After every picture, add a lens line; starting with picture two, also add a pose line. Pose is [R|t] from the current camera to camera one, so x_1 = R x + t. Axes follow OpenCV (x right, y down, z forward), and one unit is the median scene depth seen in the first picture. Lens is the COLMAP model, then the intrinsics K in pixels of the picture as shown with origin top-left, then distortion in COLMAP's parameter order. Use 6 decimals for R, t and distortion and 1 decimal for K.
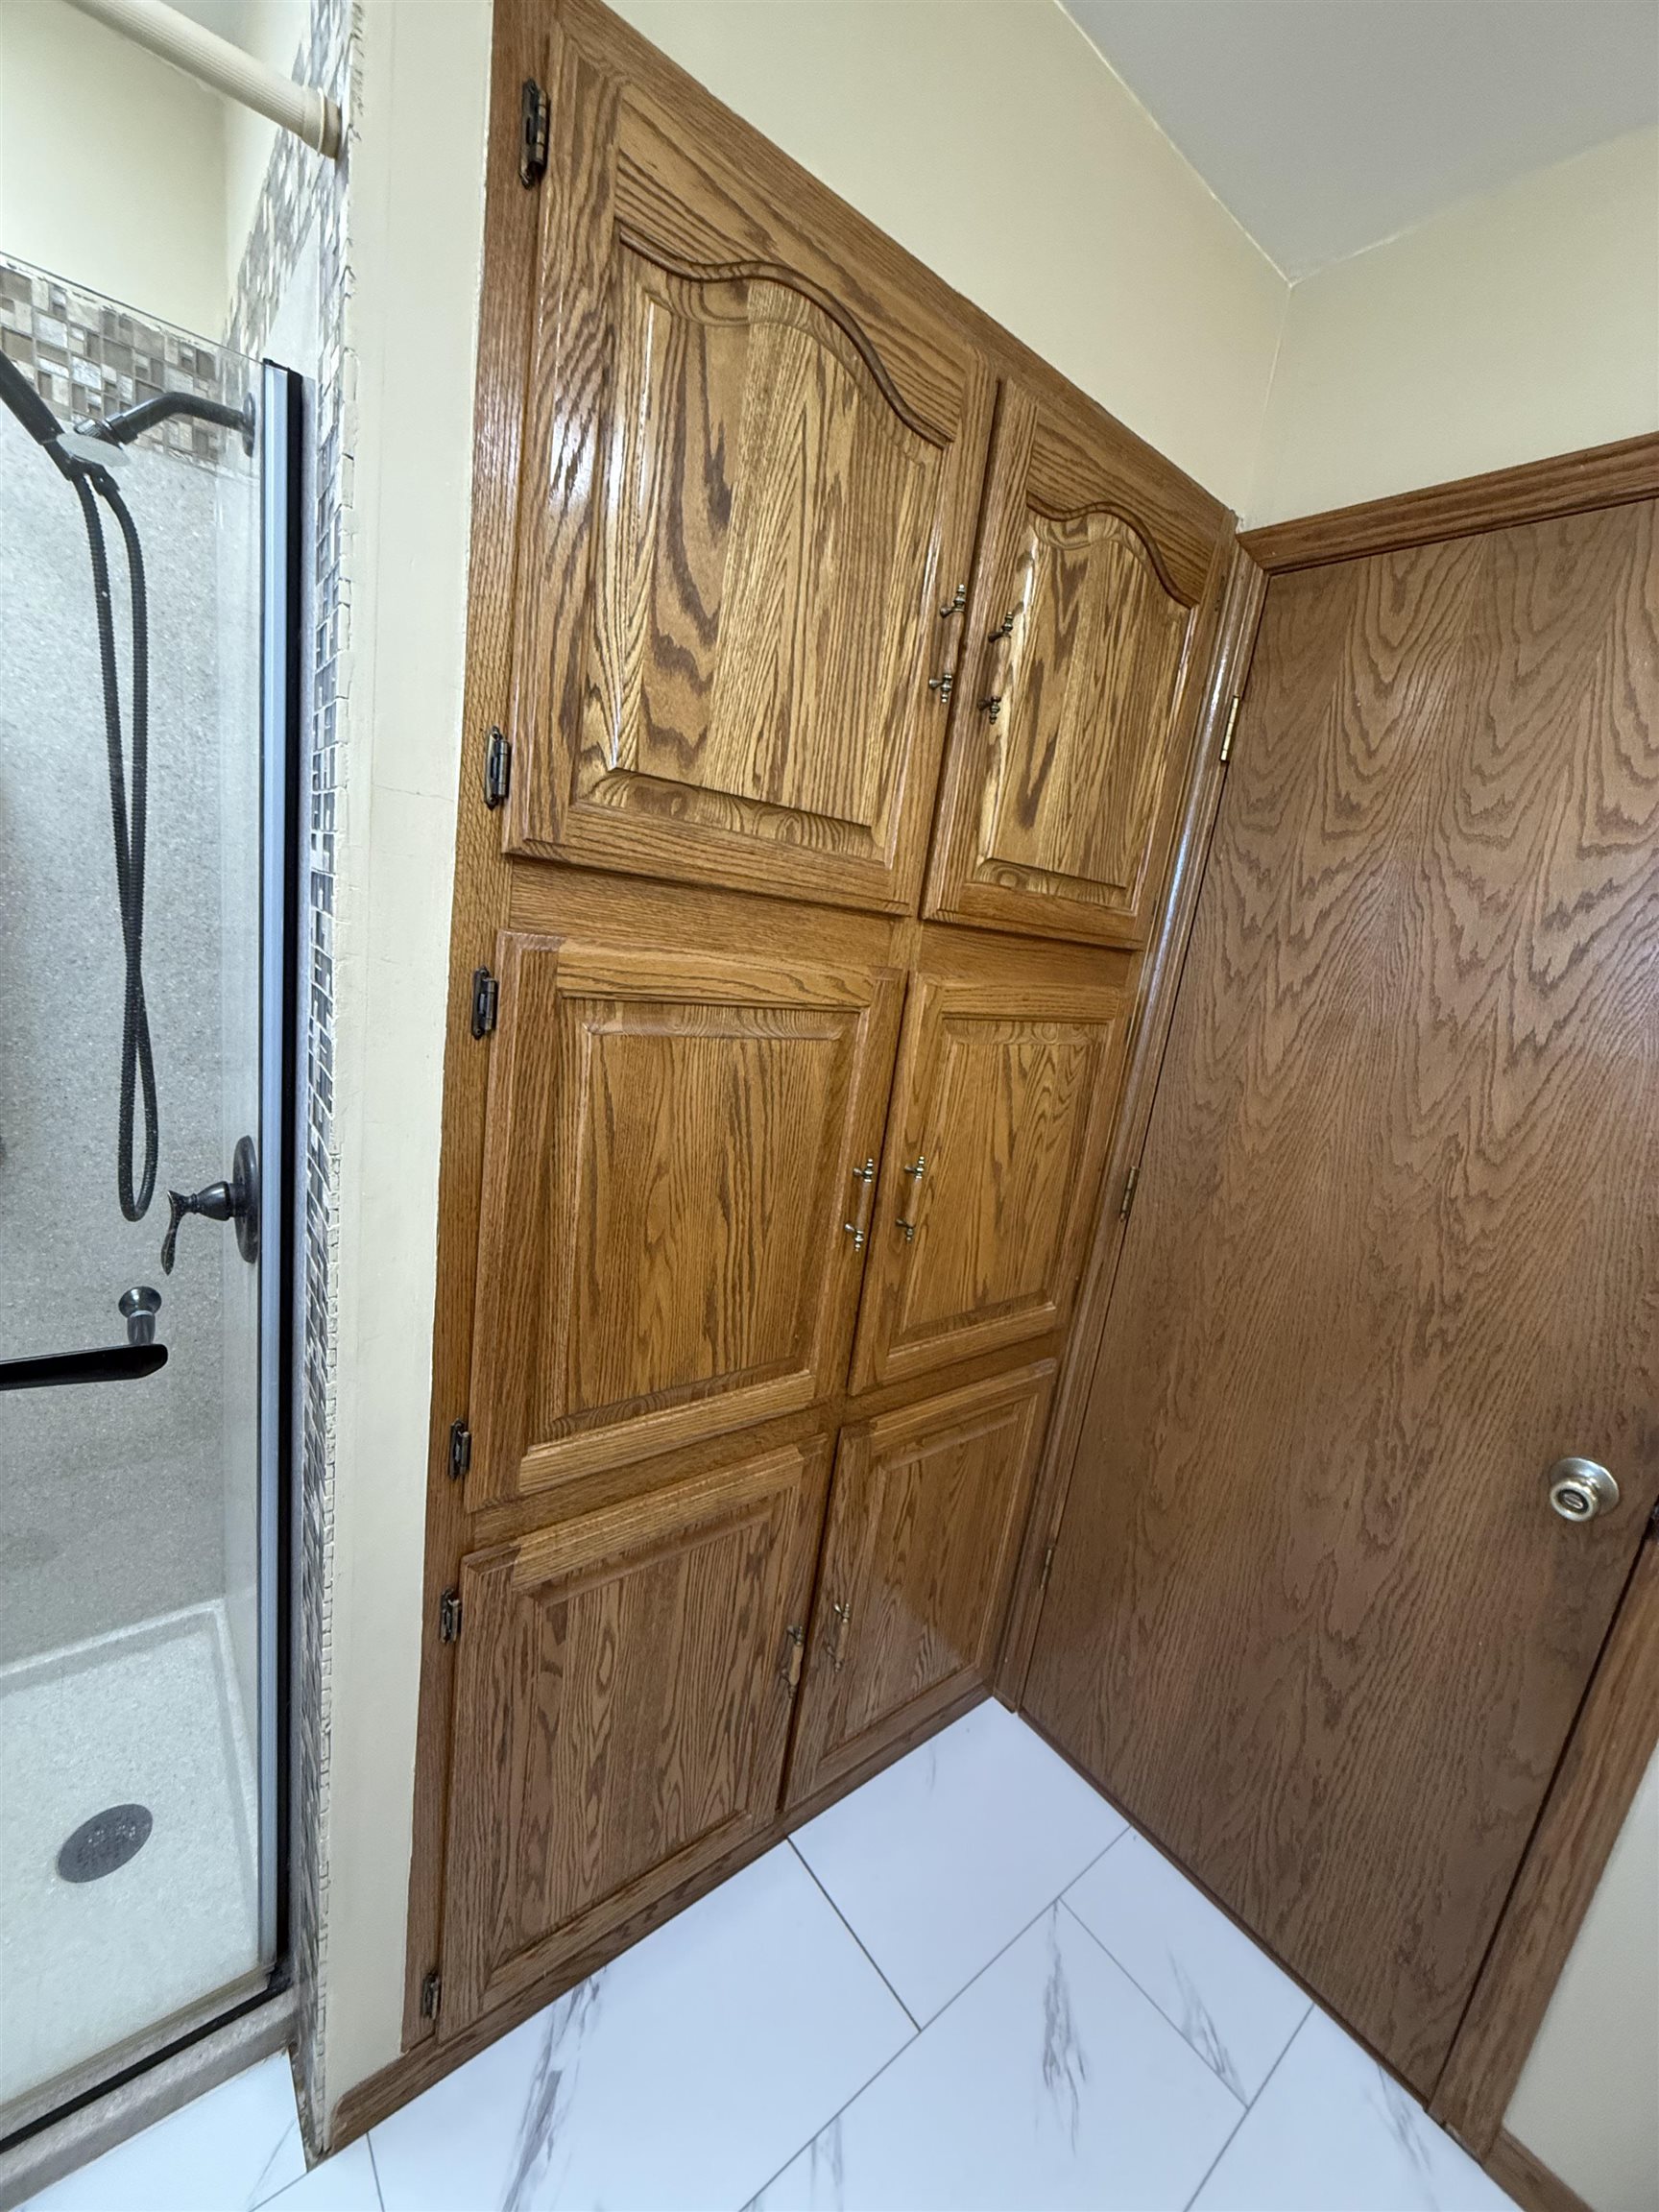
lens RADIAL K [[882.5, 0, 827.8], [0, 882.5, 1110.6], [0, 0, 1]] dist [-0.007815, 0.002726]
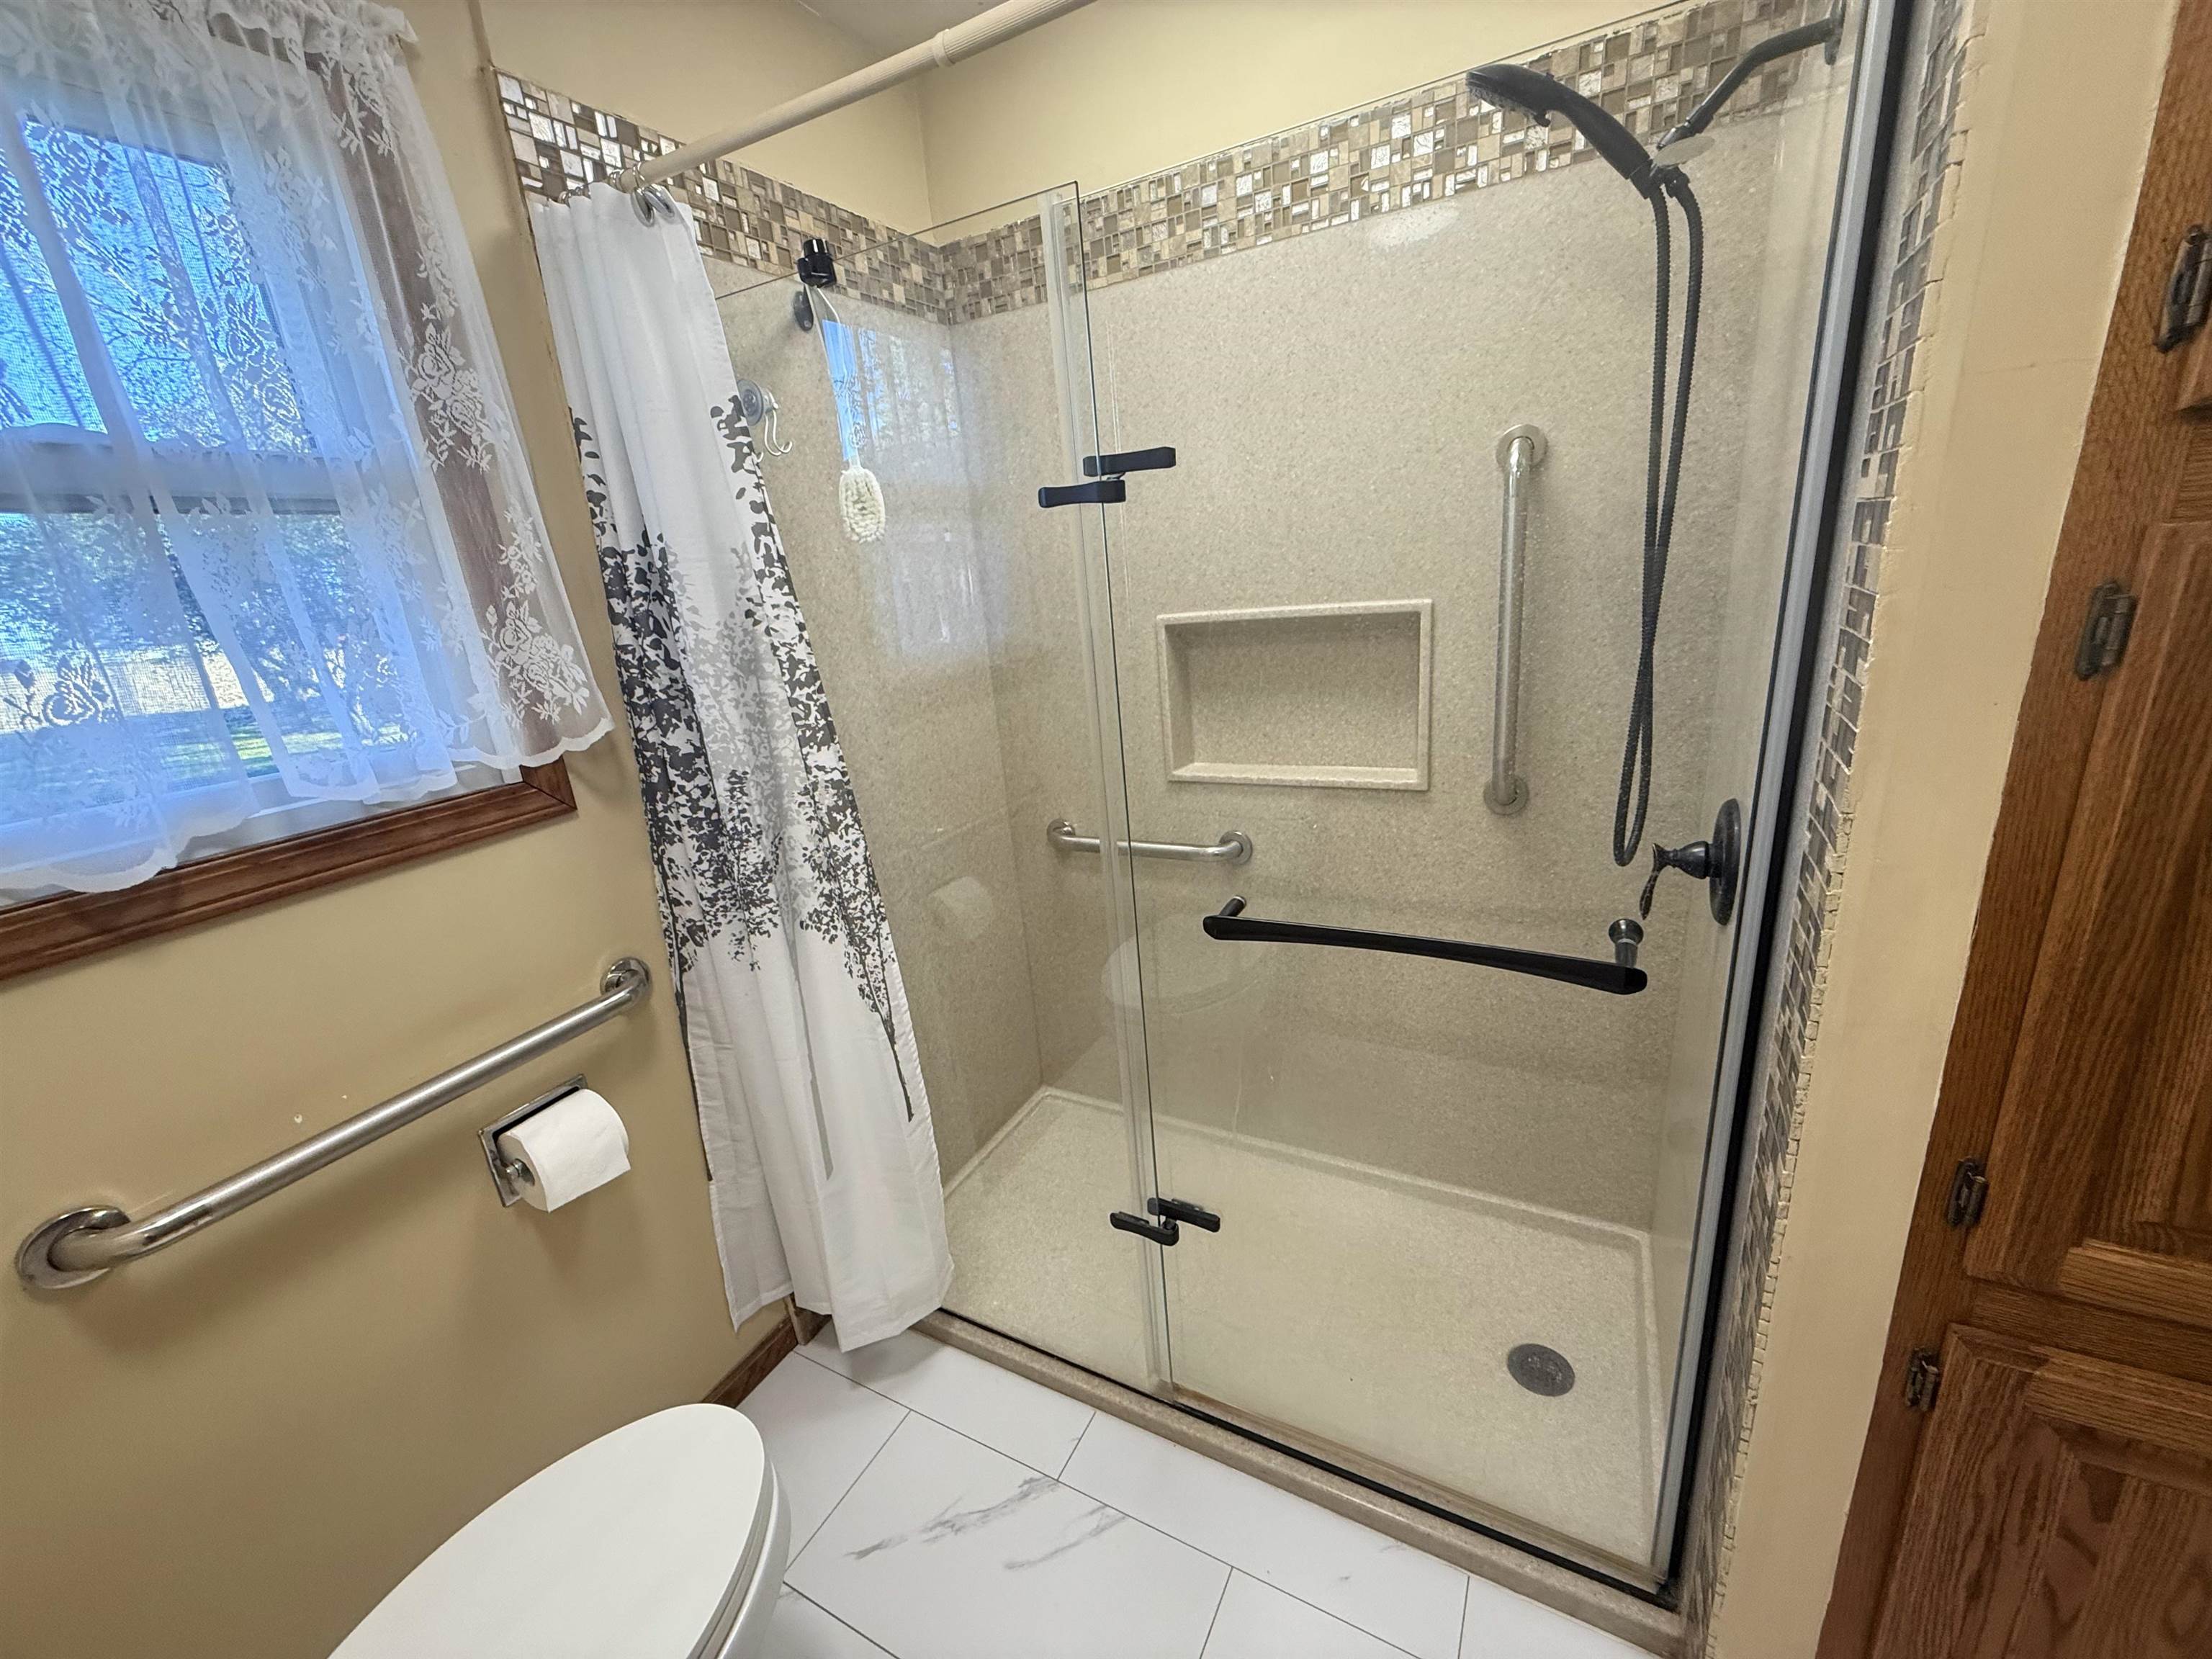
lens RADIAL K [[882.5, 0, 1112.4], [0, 882.5, 829.1], [0, 0, 1]] dist [-0.007815, 0.002726]
pose [[0.374756, 0.106284, -0.921011, -0.004843], [-0.062005, 0.994056, 0.089484, 0.027573], [0.925048, 0.023572, 0.379119, -0.042808]]
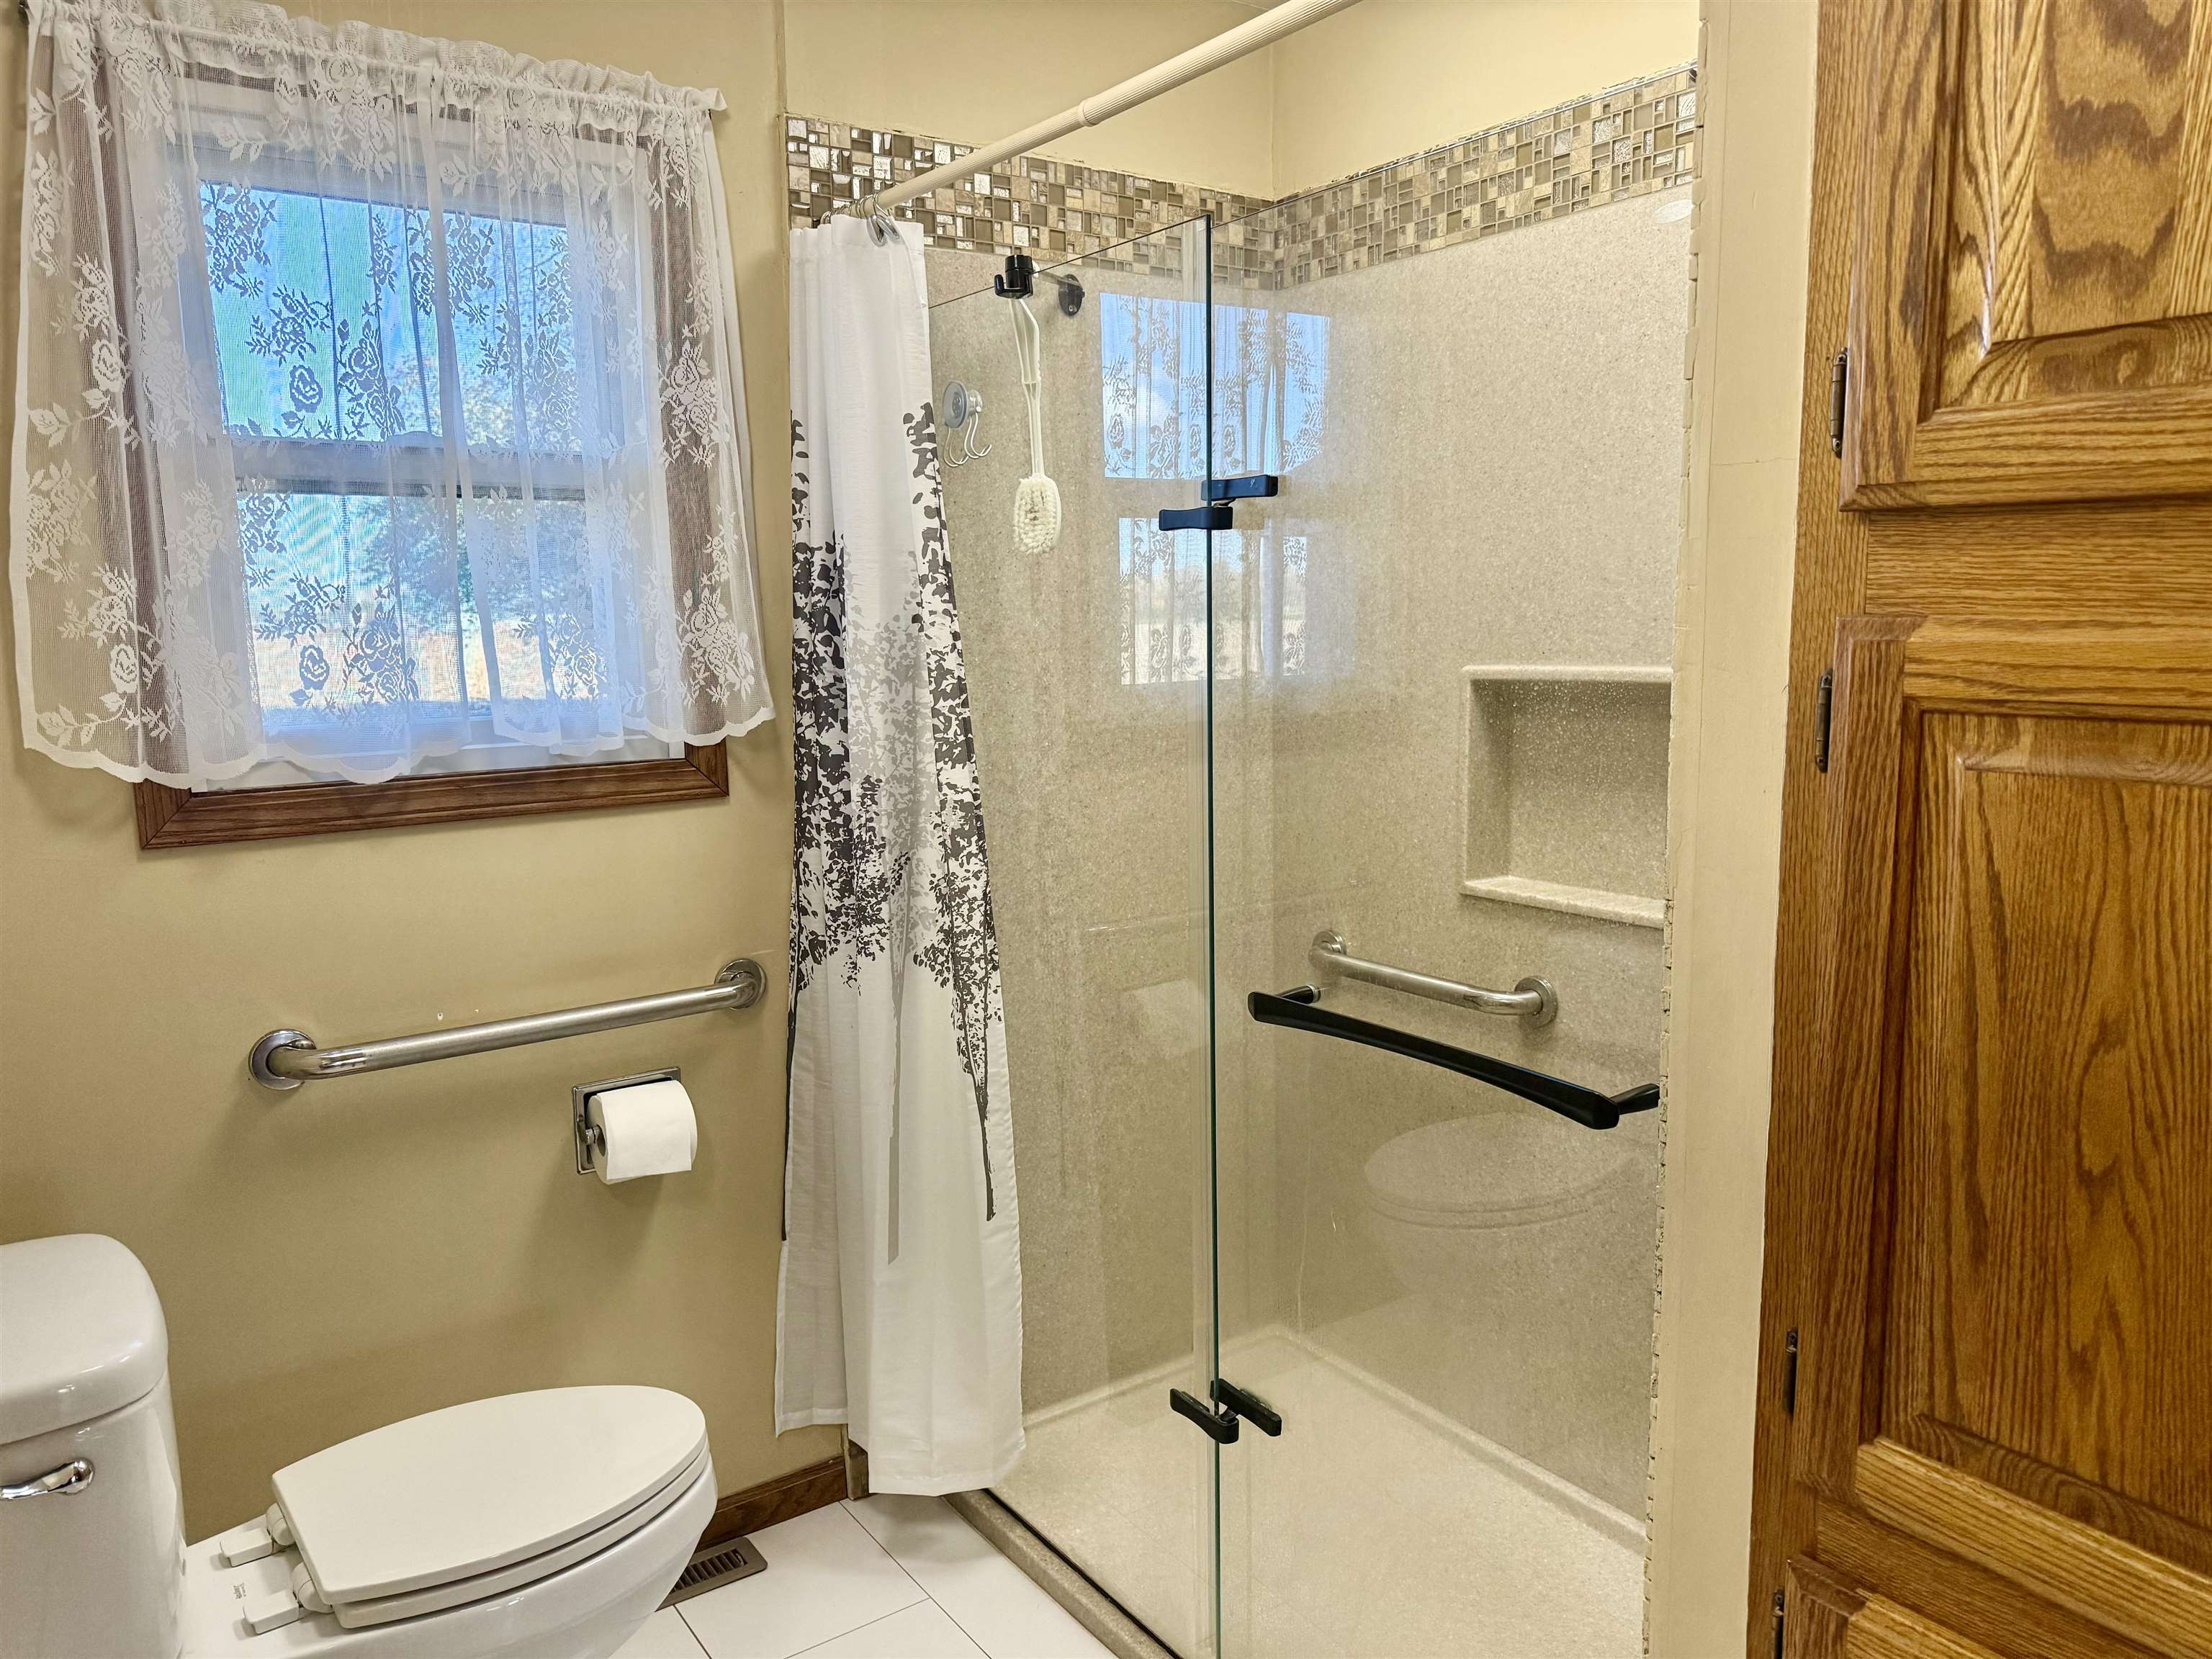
lens RADIAL K [[1561.6, 0, 1125.5], [0, 1561.6, 826.7], [0, 0, 1]] dist [0.051182, -0.061374]
pose [[-0.056673, 0.007430, -0.998365, 0.837322], [-0.203266, 0.978943, 0.018824, 0.050174], [0.977482, 0.204000, -0.053969, 0.471732]]
